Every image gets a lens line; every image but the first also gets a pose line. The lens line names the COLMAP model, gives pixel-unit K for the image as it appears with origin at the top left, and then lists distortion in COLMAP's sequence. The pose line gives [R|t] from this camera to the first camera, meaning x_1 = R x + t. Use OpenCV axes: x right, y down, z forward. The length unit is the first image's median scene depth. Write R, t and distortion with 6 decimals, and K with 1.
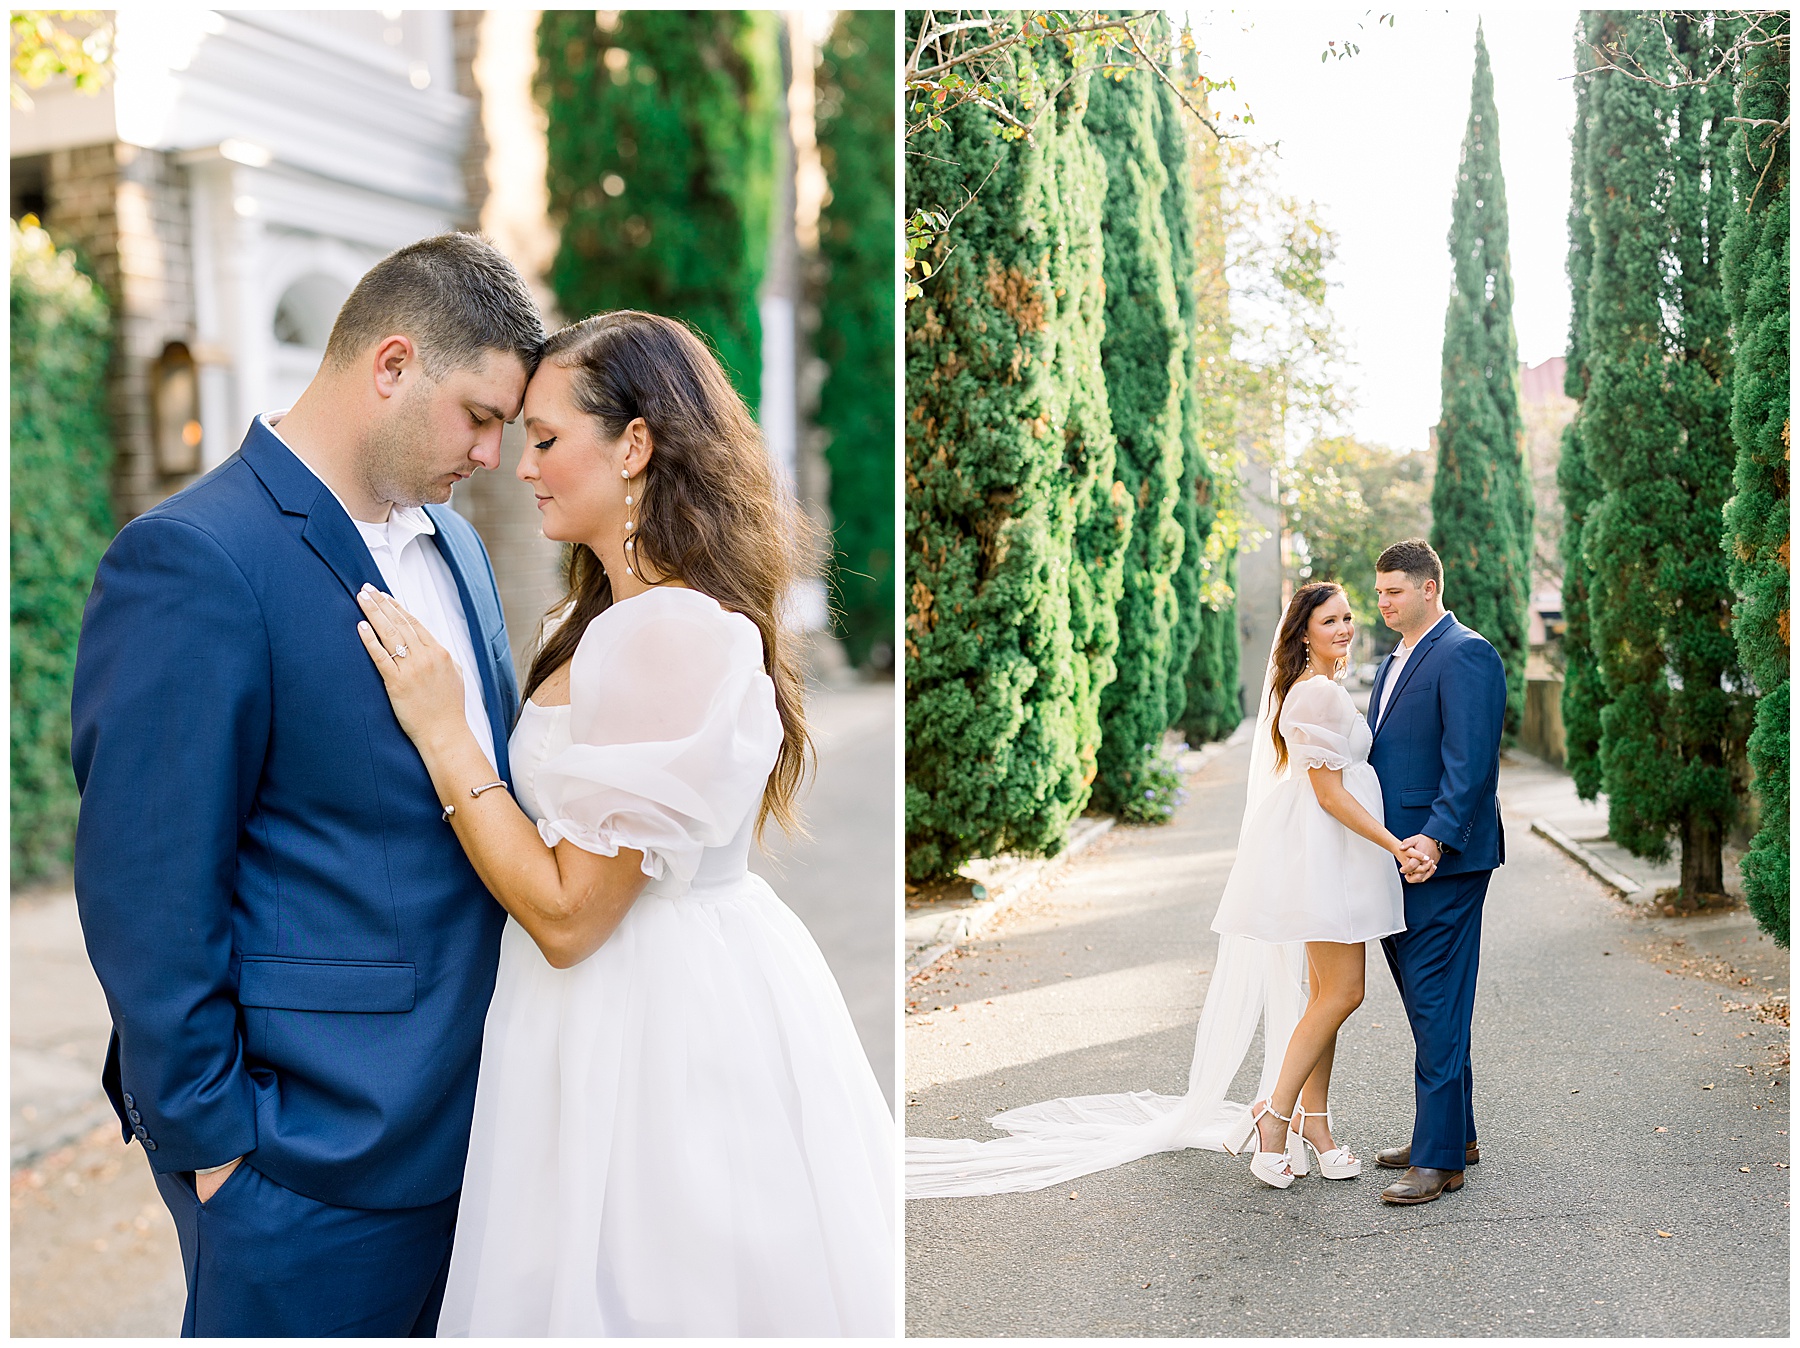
lens RADIAL K [[2491.5, 0, 1313.9], [0, 2491.5, 749.0], [0, 0, 1]] dist [-0.081313, -0.038022]
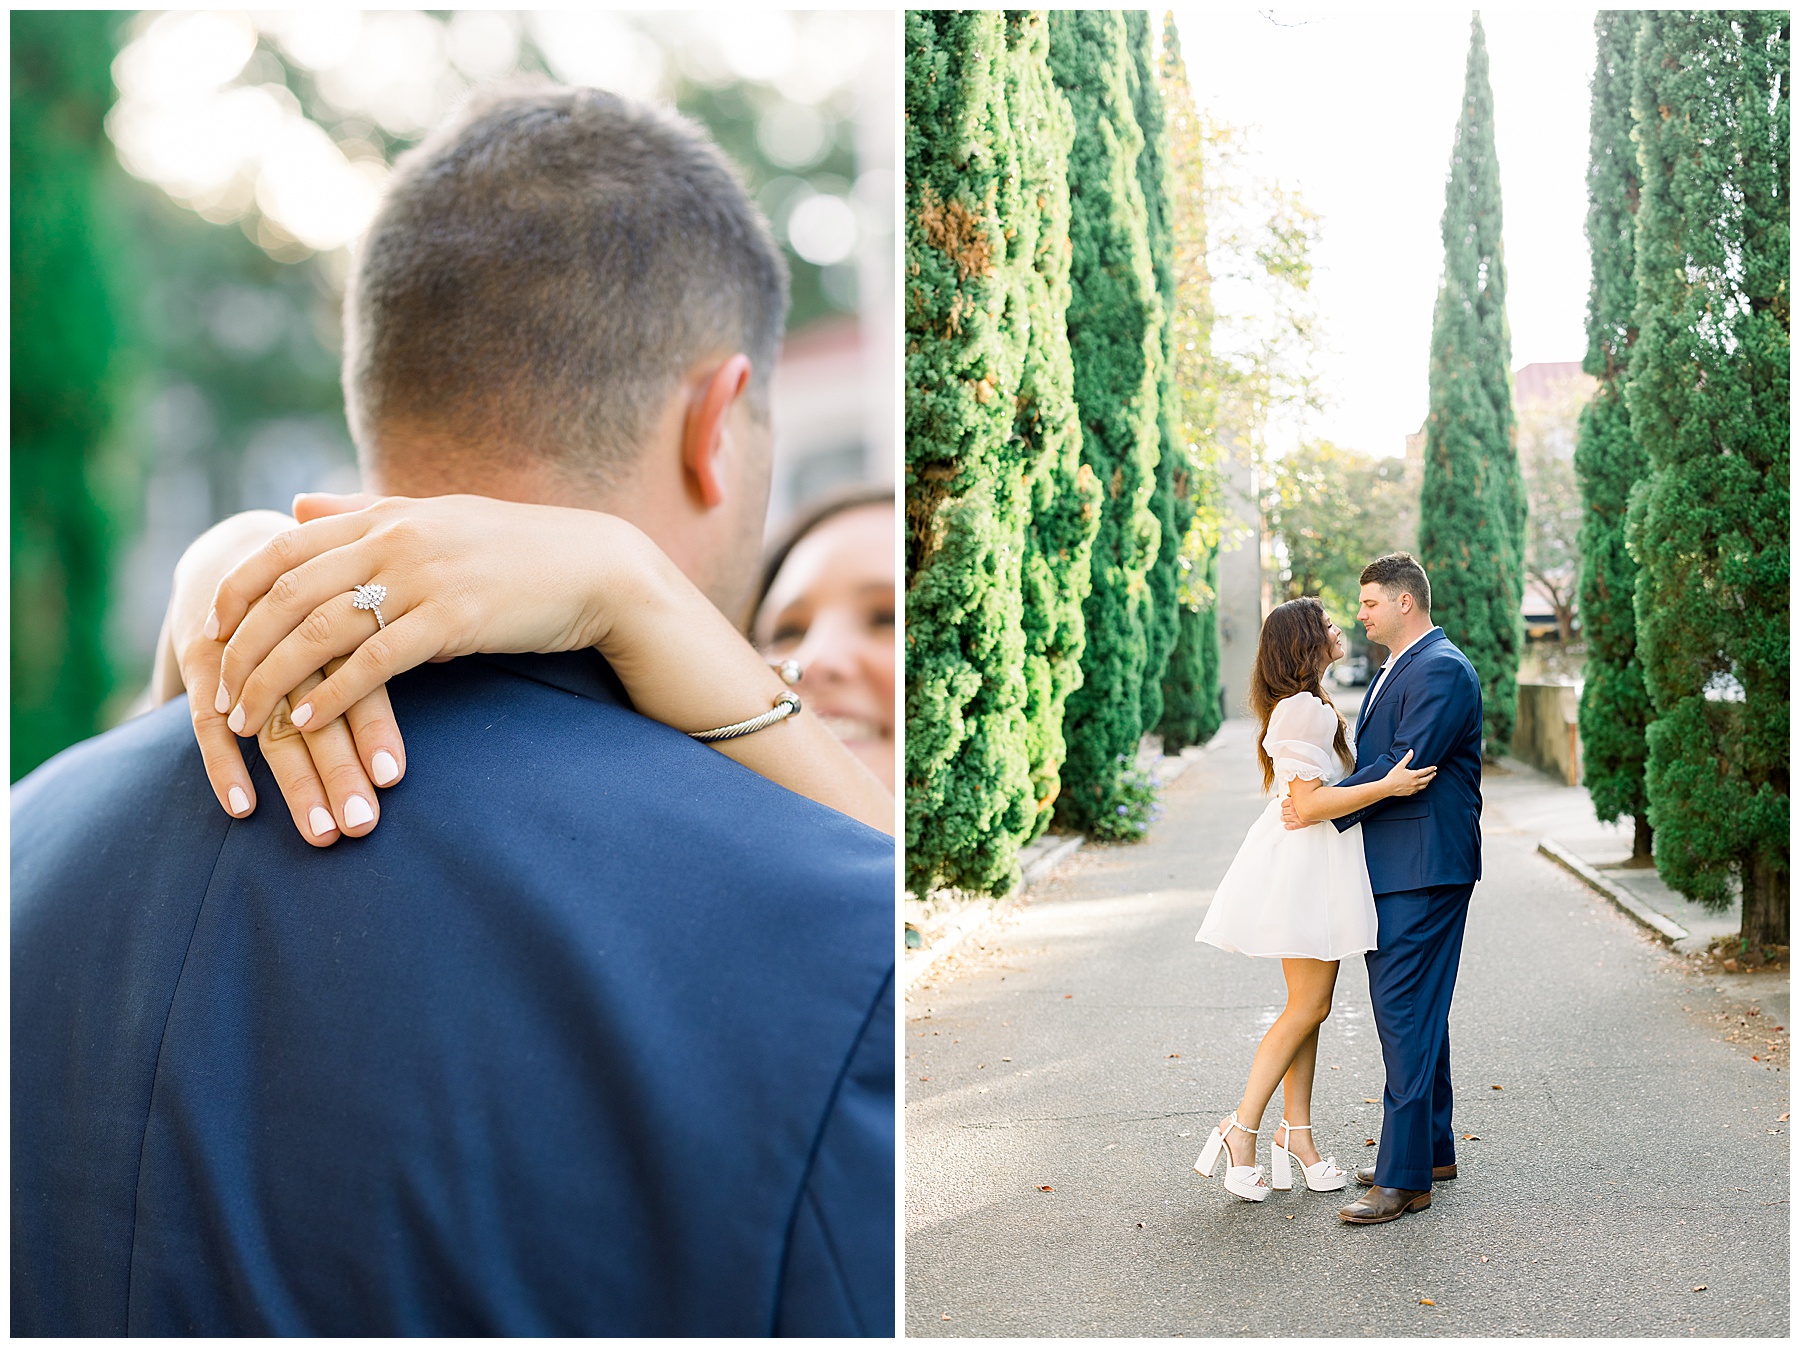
lens RADIAL K [[2278.8, 0, 1341.0], [0, 2278.8, 758.1], [0, 0, 1]] dist [-0.088647, -0.082053]
pose [[0.999722, 0.002376, 0.023470, -0.006742], [-0.002541, 0.999972, 0.006987, -0.009637], [-0.023453, -0.007045, 0.999700, 0.216598]]
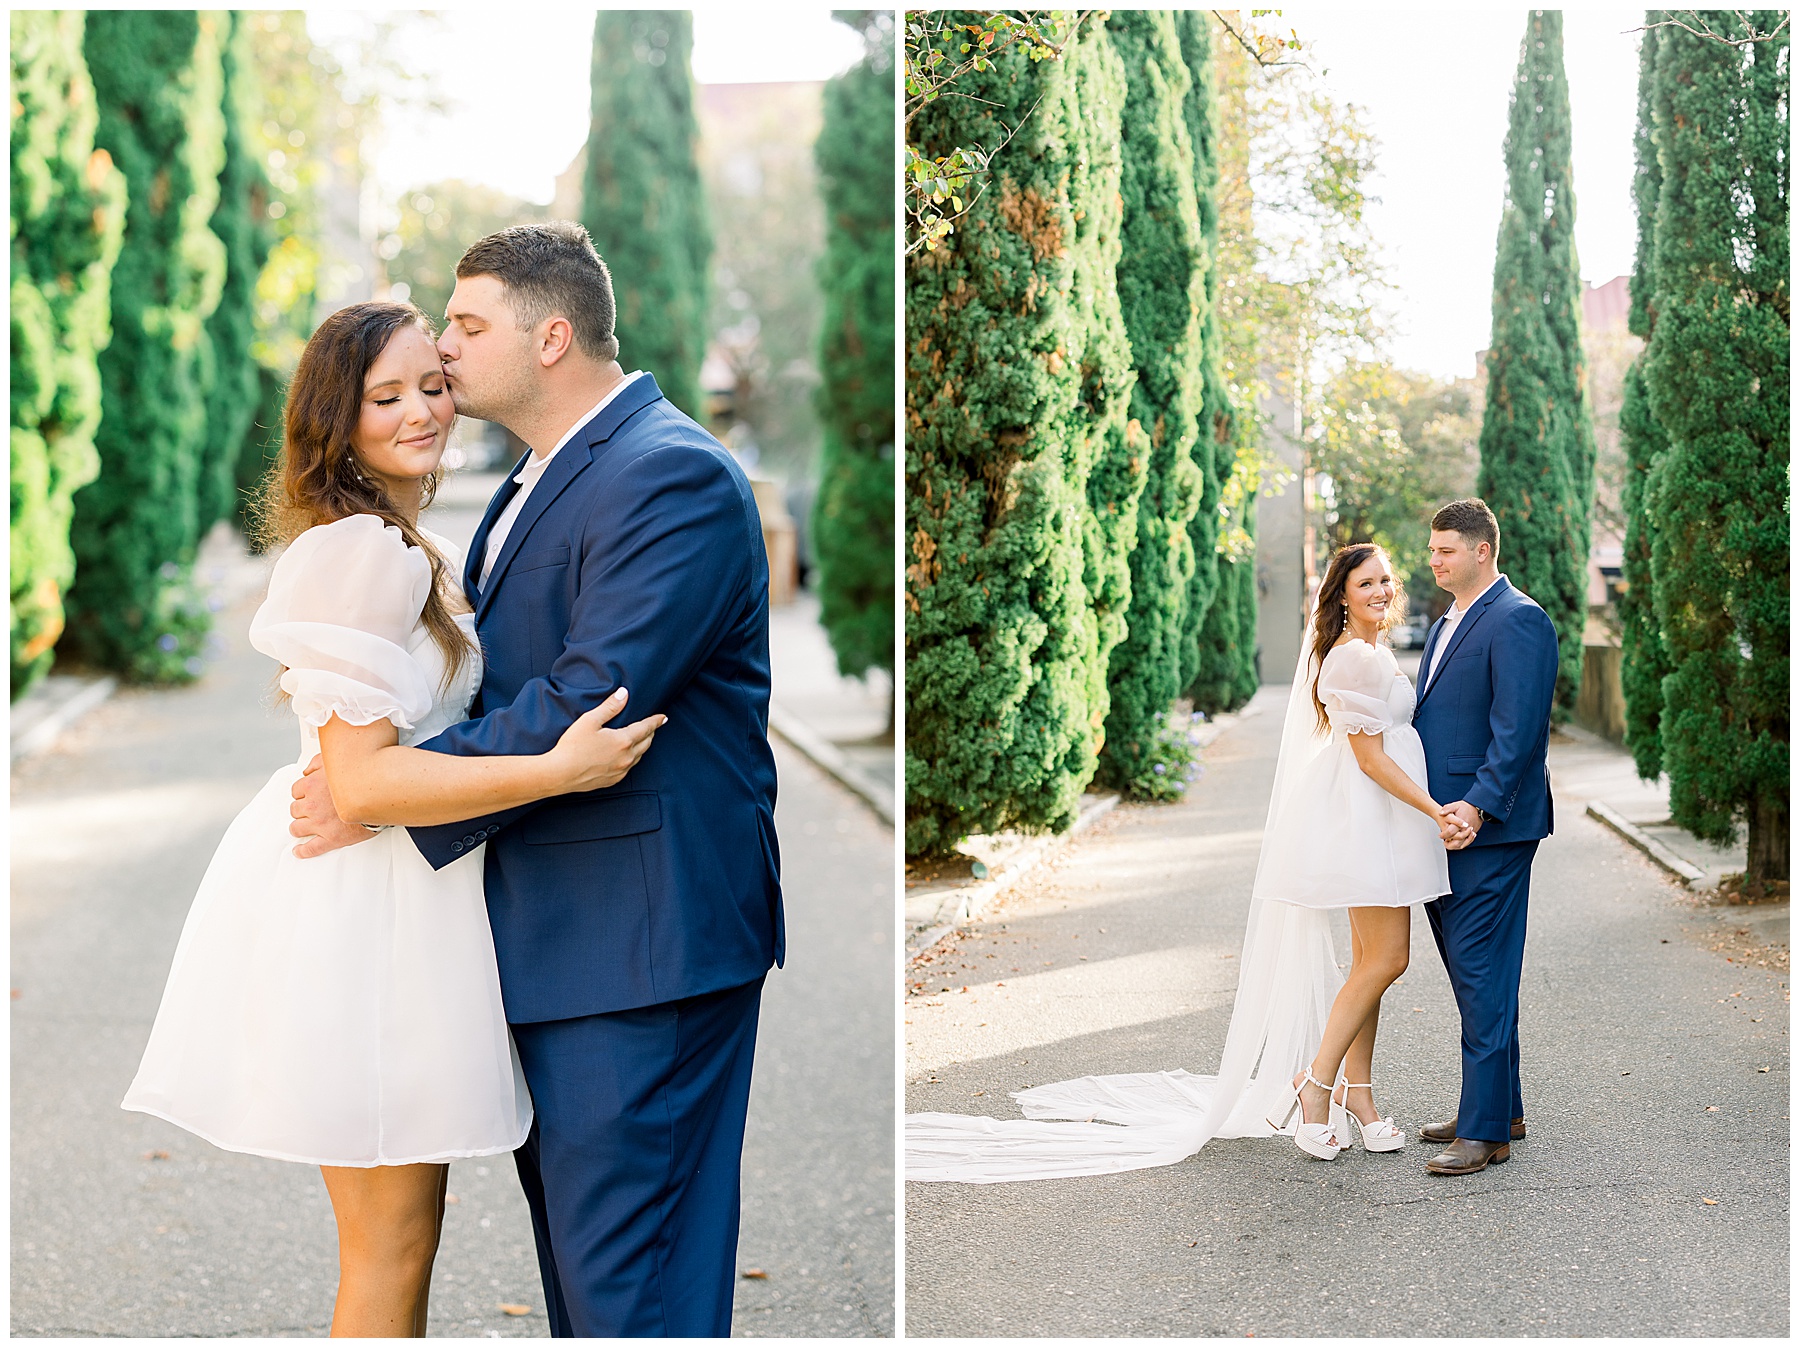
lens RADIAL K [[2966.8, 0, 1453.5], [0, 2966.8, 630.7], [0, 0, 1]] dist [-0.101554, 0.060639]
pose [[0.999095, 0.014069, 0.040145, -0.005876], [-0.012776, 0.999397, -0.032287, 0.002553], [-0.040575, 0.031745, 0.998672, -0.087306]]
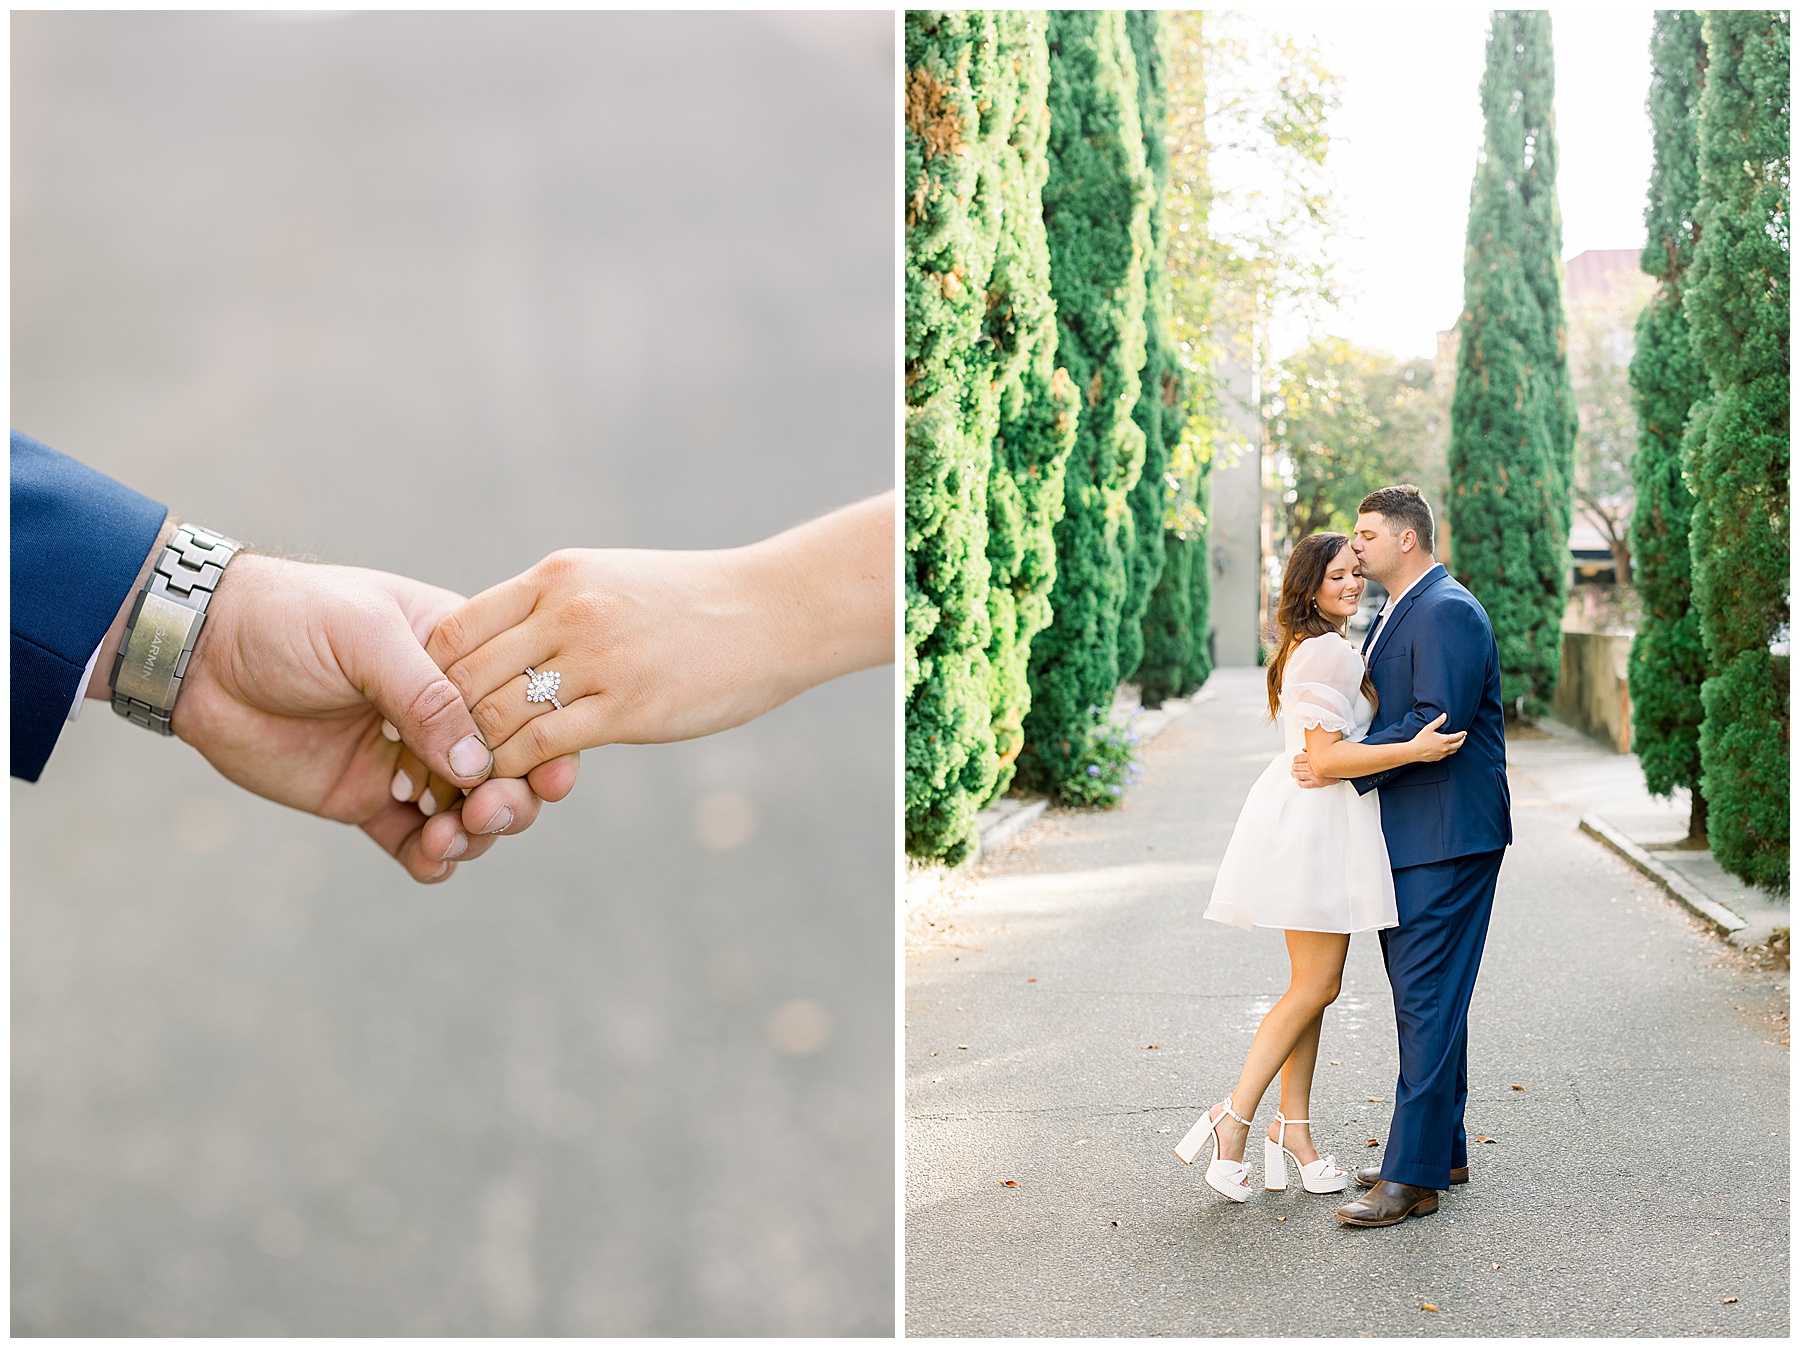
lens RADIAL K [[2767.6, 0, 1319.5], [0, 2767.6, 642.5], [0, 0, 1]] dist [-0.089981, -0.334637]
pose [[0.999678, 0.022979, 0.010791, -0.006935], [-0.022762, 0.999545, -0.019800, -0.008784], [-0.011241, 0.019548, 0.999746, 0.173759]]
